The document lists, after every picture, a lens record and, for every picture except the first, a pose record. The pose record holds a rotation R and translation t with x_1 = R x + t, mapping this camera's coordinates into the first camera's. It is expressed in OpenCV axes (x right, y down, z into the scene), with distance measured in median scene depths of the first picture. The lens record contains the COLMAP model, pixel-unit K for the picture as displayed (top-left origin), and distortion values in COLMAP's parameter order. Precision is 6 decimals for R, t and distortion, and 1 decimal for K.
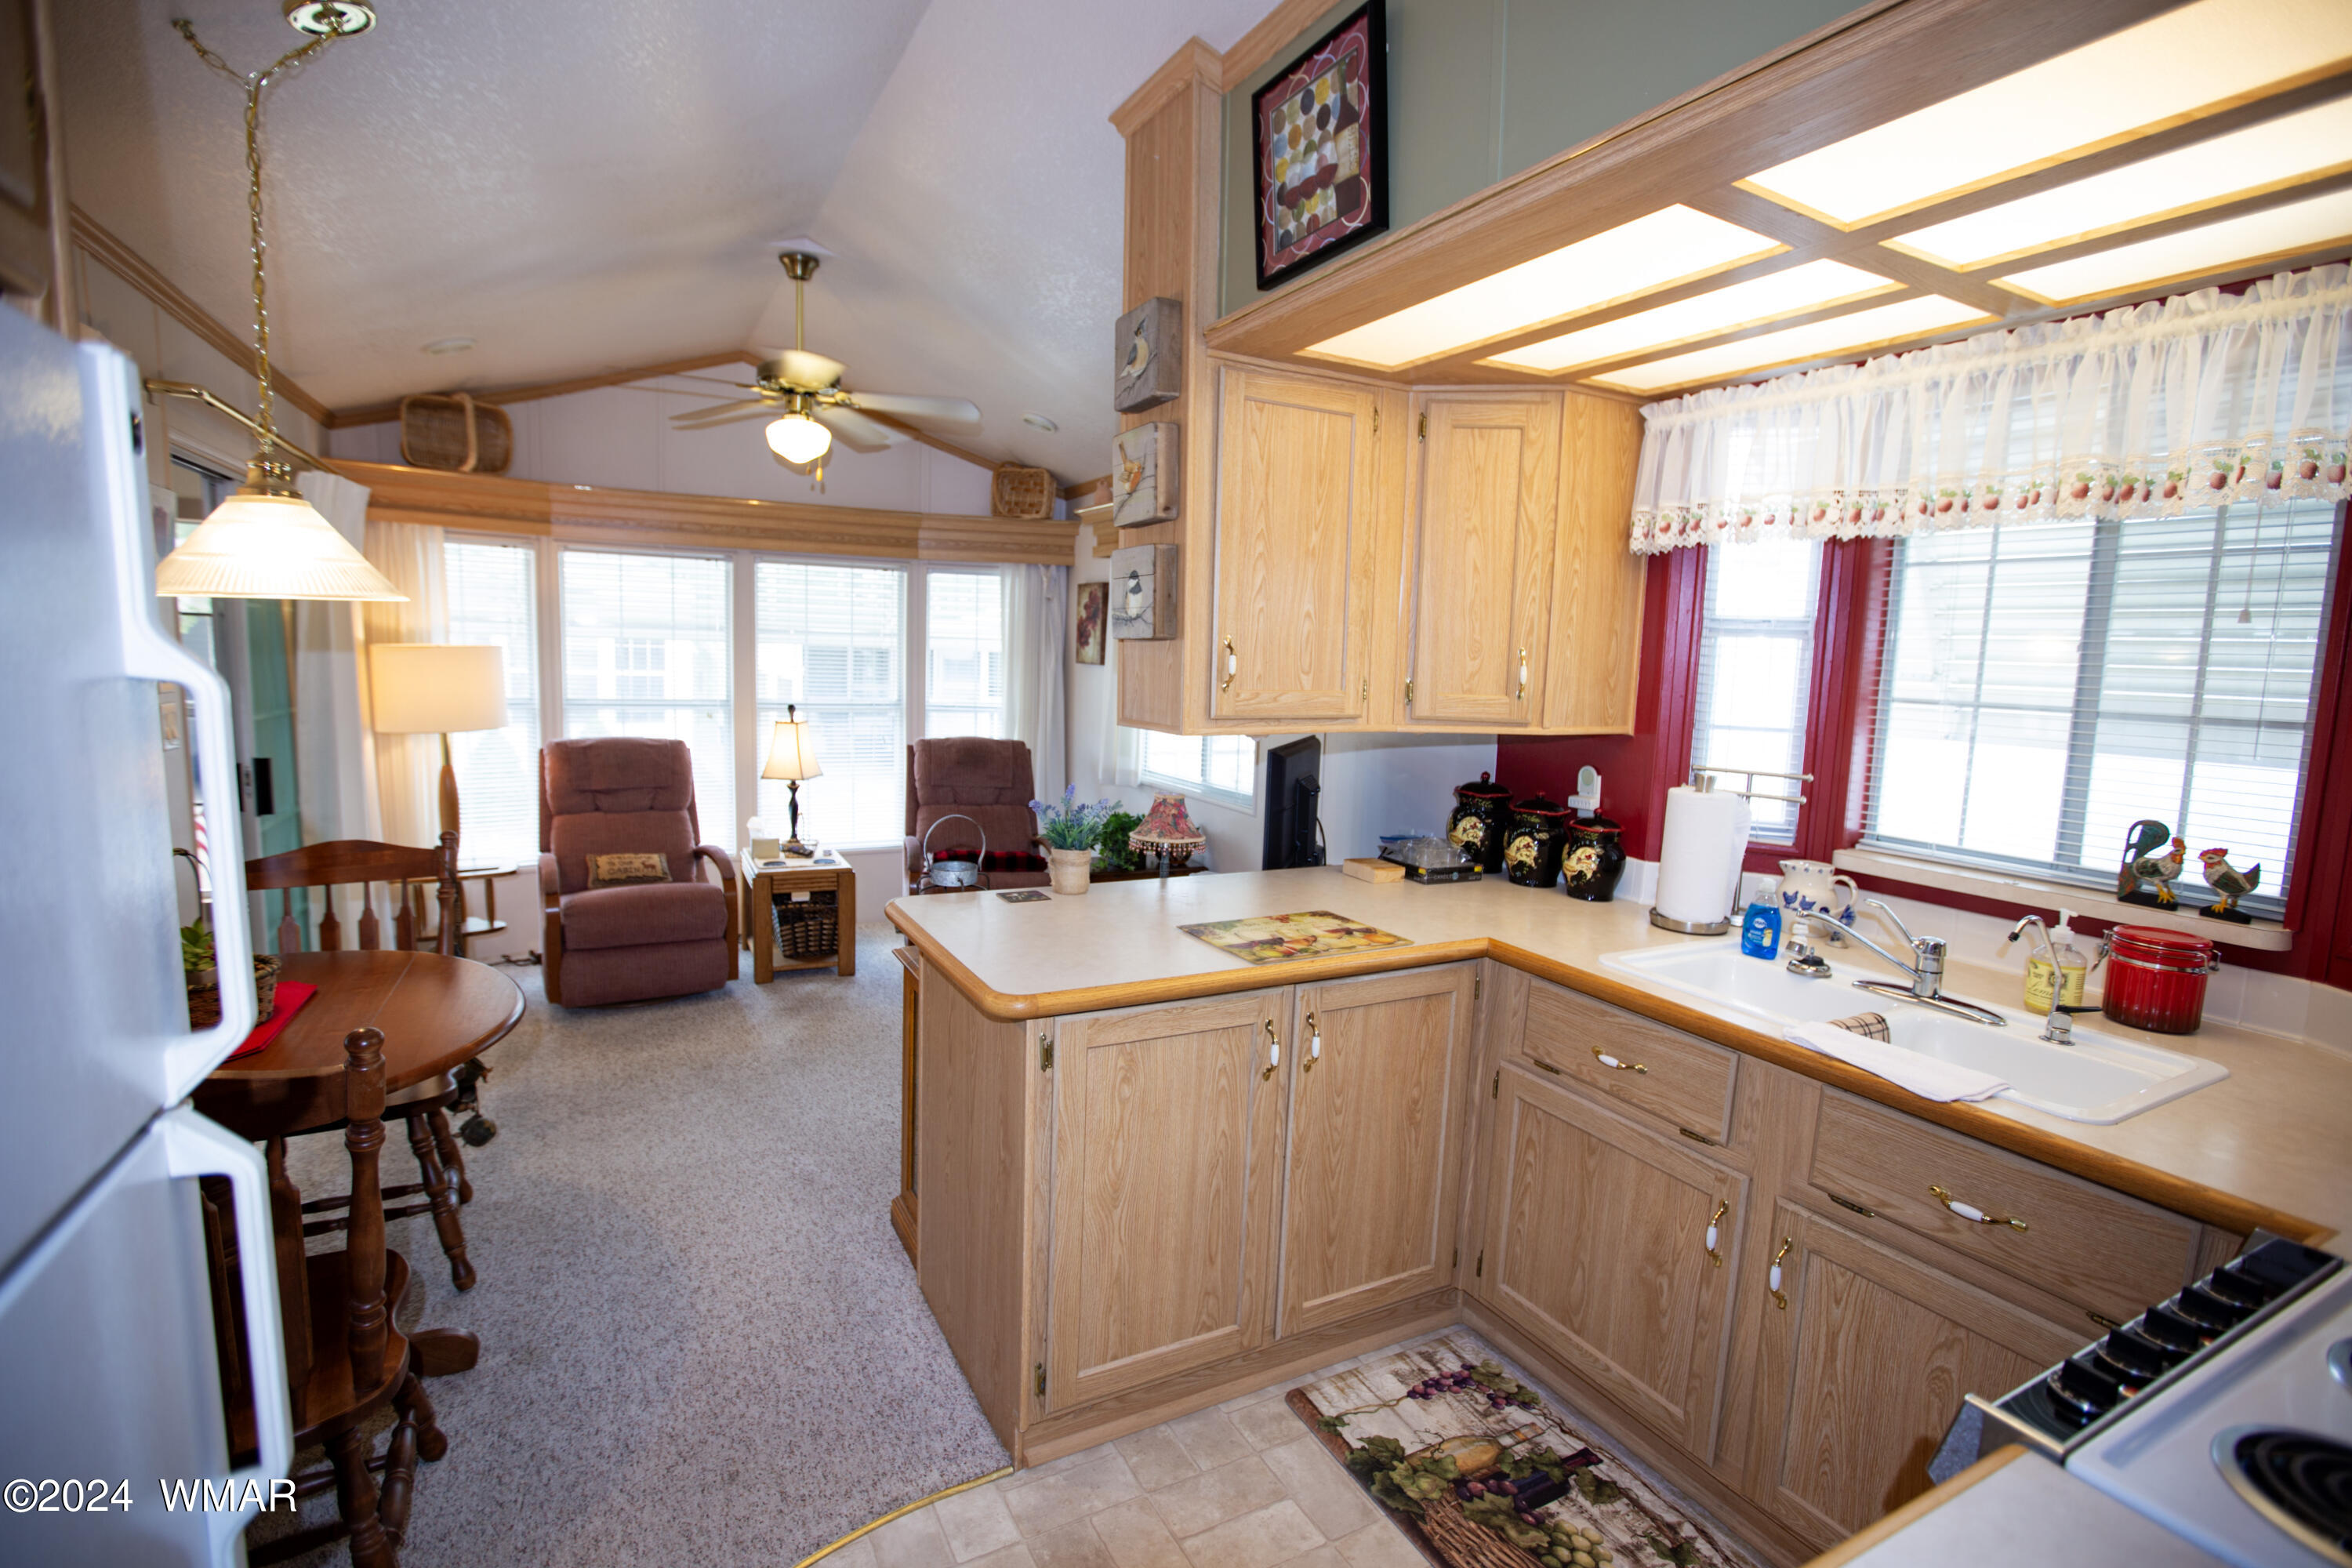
lens RADIAL K [[1077.0, 0, 1170.5], [0, 1077.0, 778.0], [0, 0, 1]] dist [-0.049544, 0.017547]
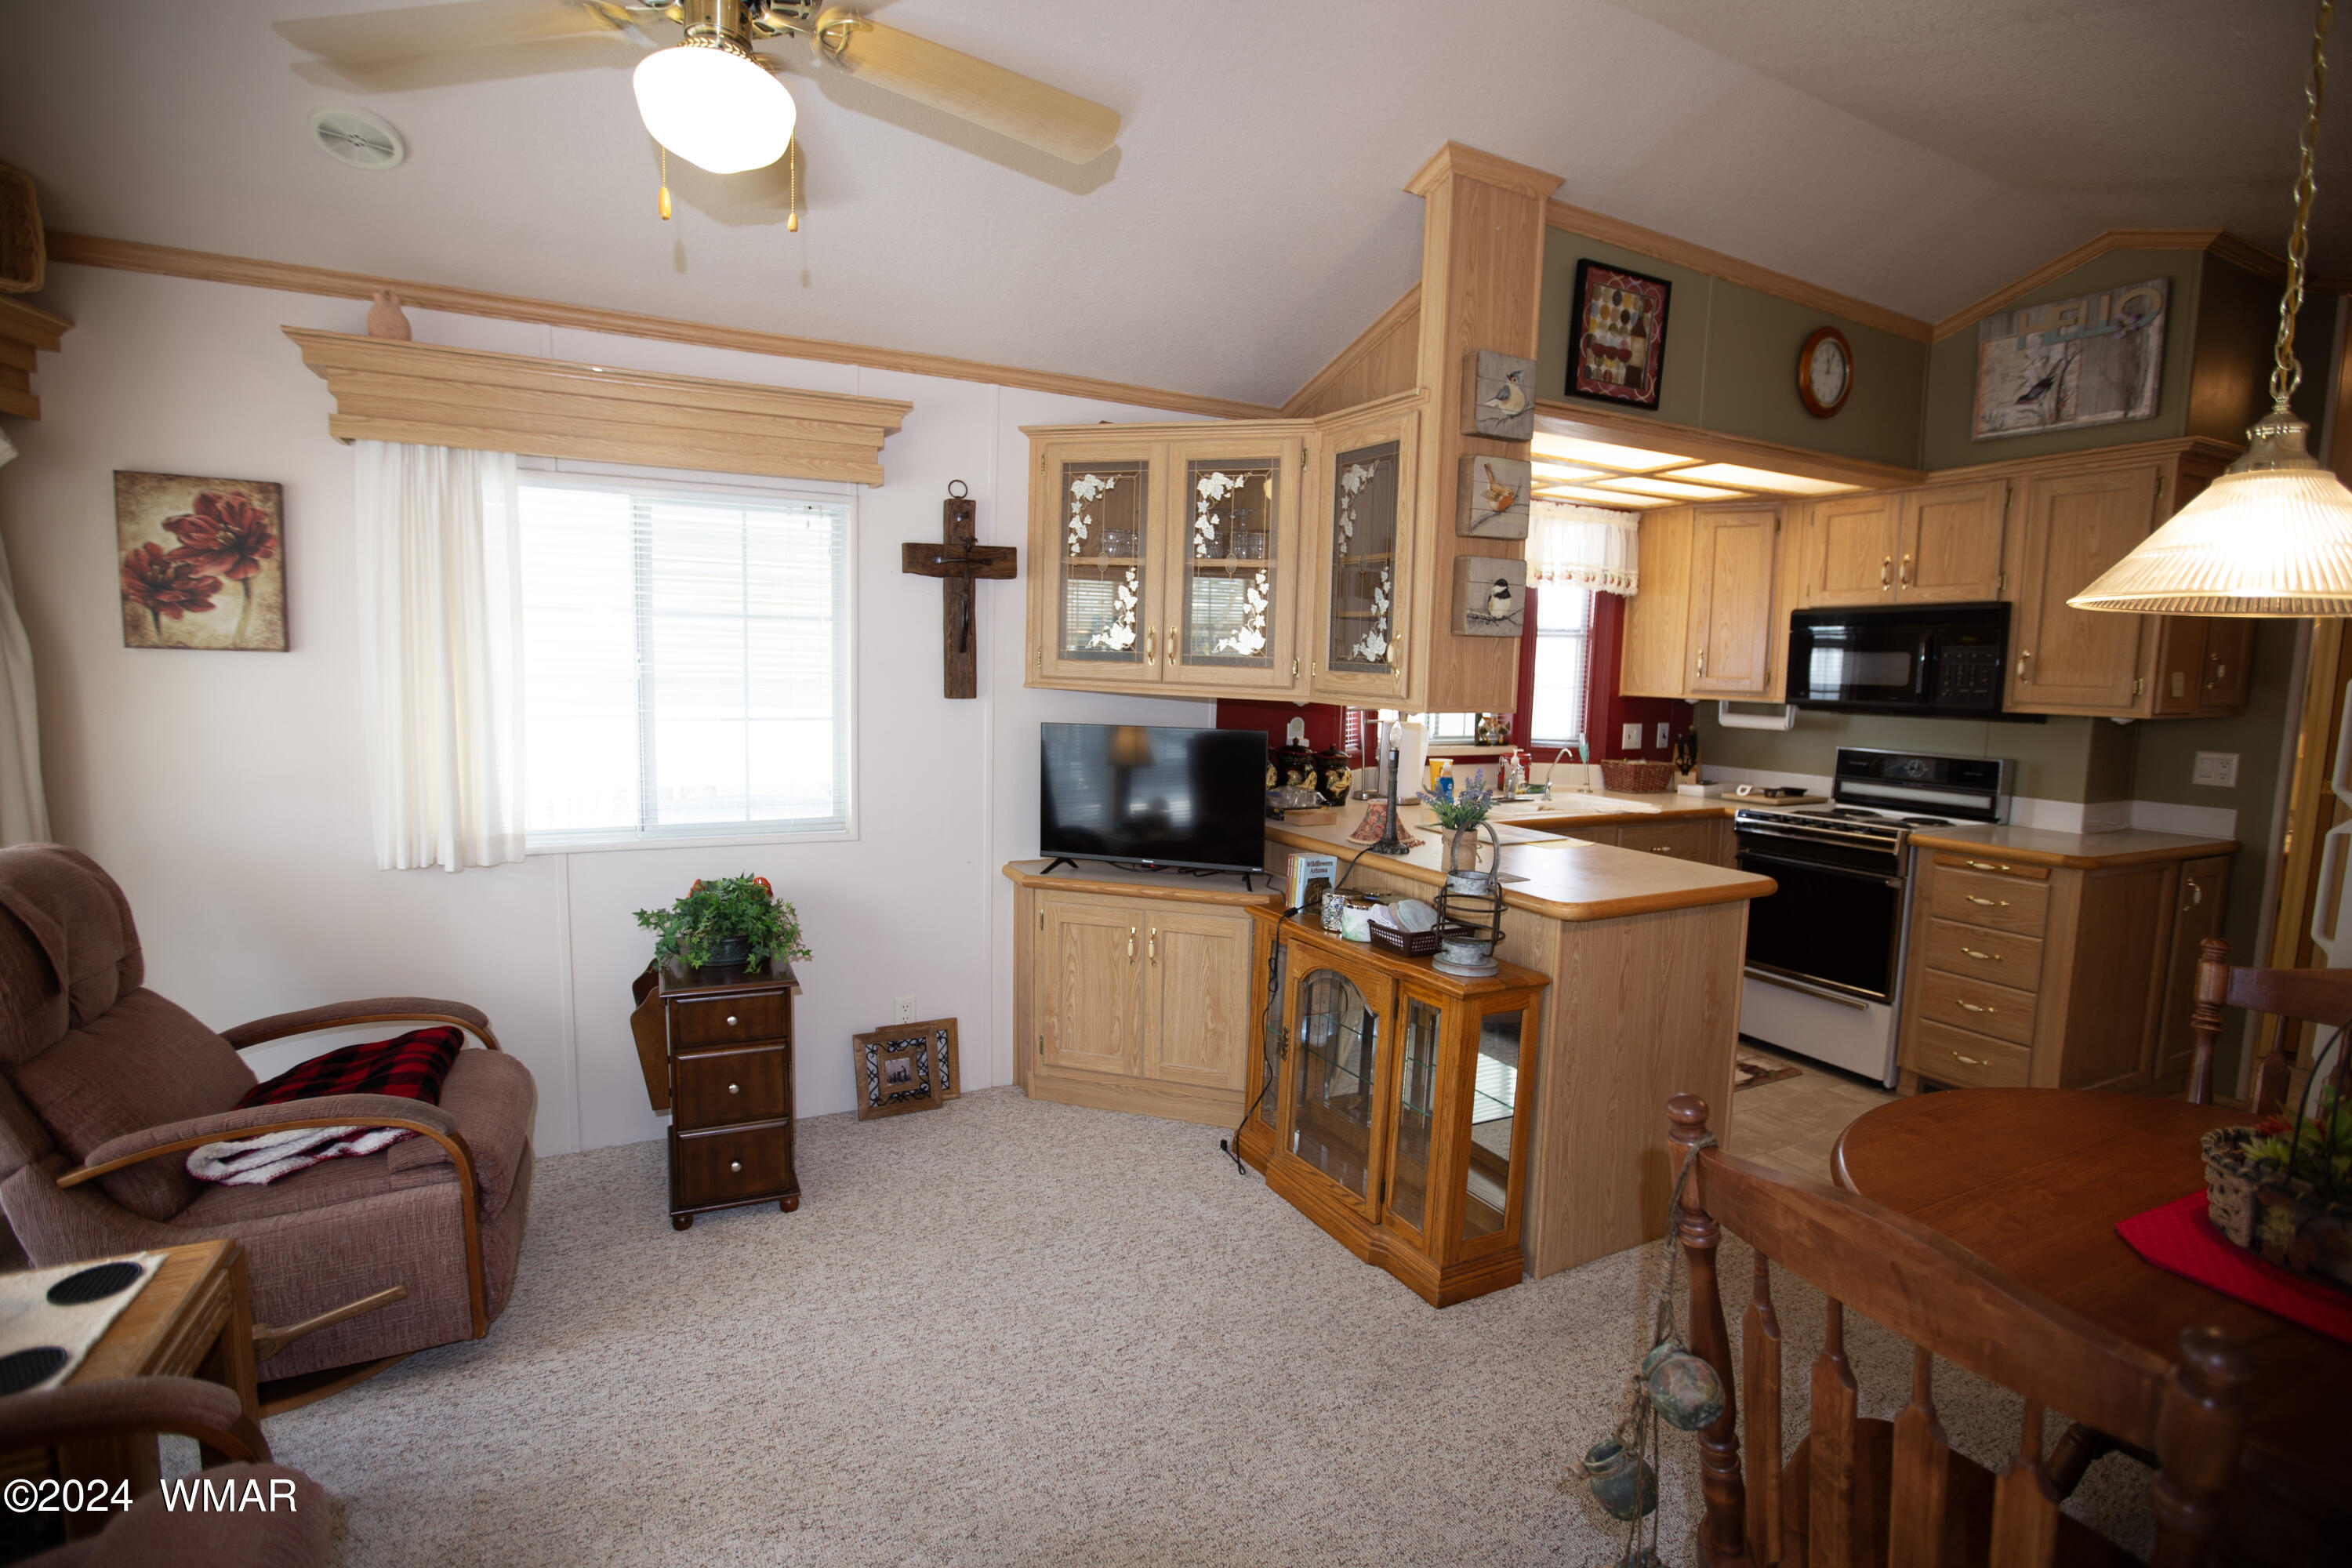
lens RADIAL K [[1077.0, 0, 1170.5], [0, 1077.0, 778.0], [0, 0, 1]] dist [-0.049544, 0.017547]
pose [[0.024007, -0.140779, 0.989750, -1.251498], [0.094730, 0.985901, 0.137934, -0.175088], [-0.995213, 0.090448, 0.037005, 1.349414]]
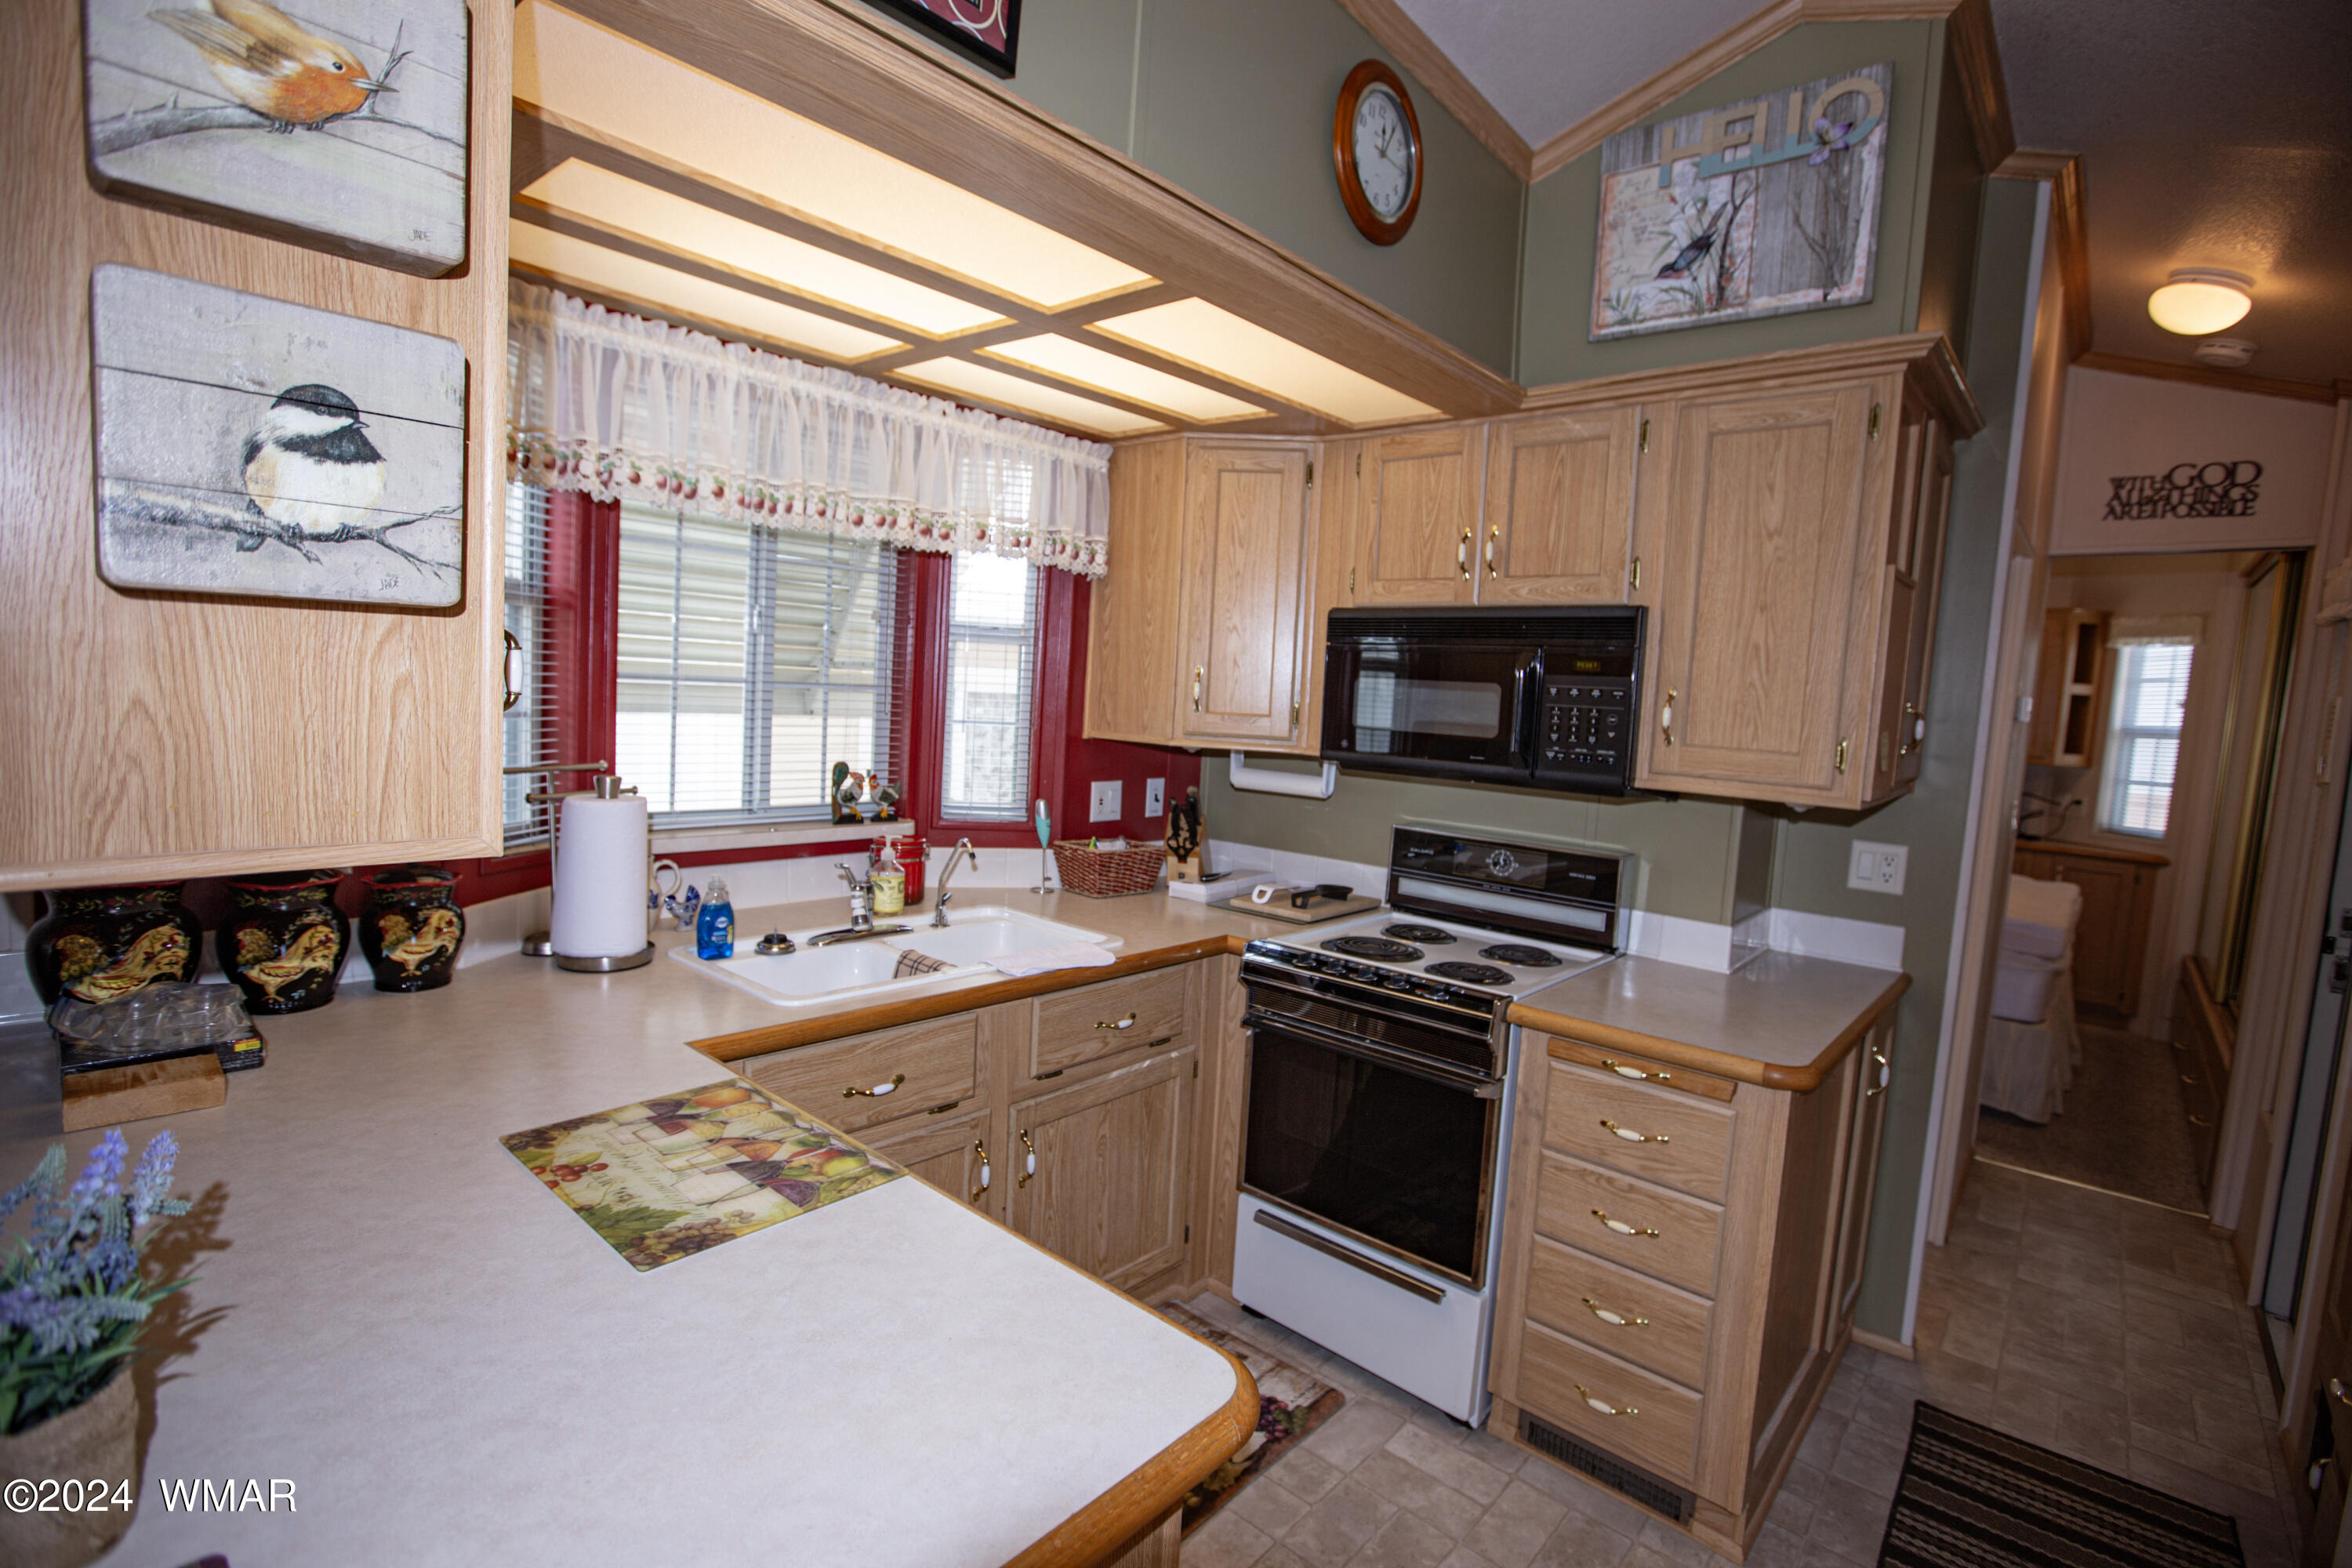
lens RADIAL K [[1077.0, 0, 1170.5], [0, 1077.0, 778.0], [0, 0, 1]] dist [-0.049544, 0.017547]
pose [[-0.332782, -0.133515, 0.933504, -0.428169], [0.042224, 0.986824, 0.156193, -0.116228], [-0.942058, 0.091394, -0.322760, 0.878122]]
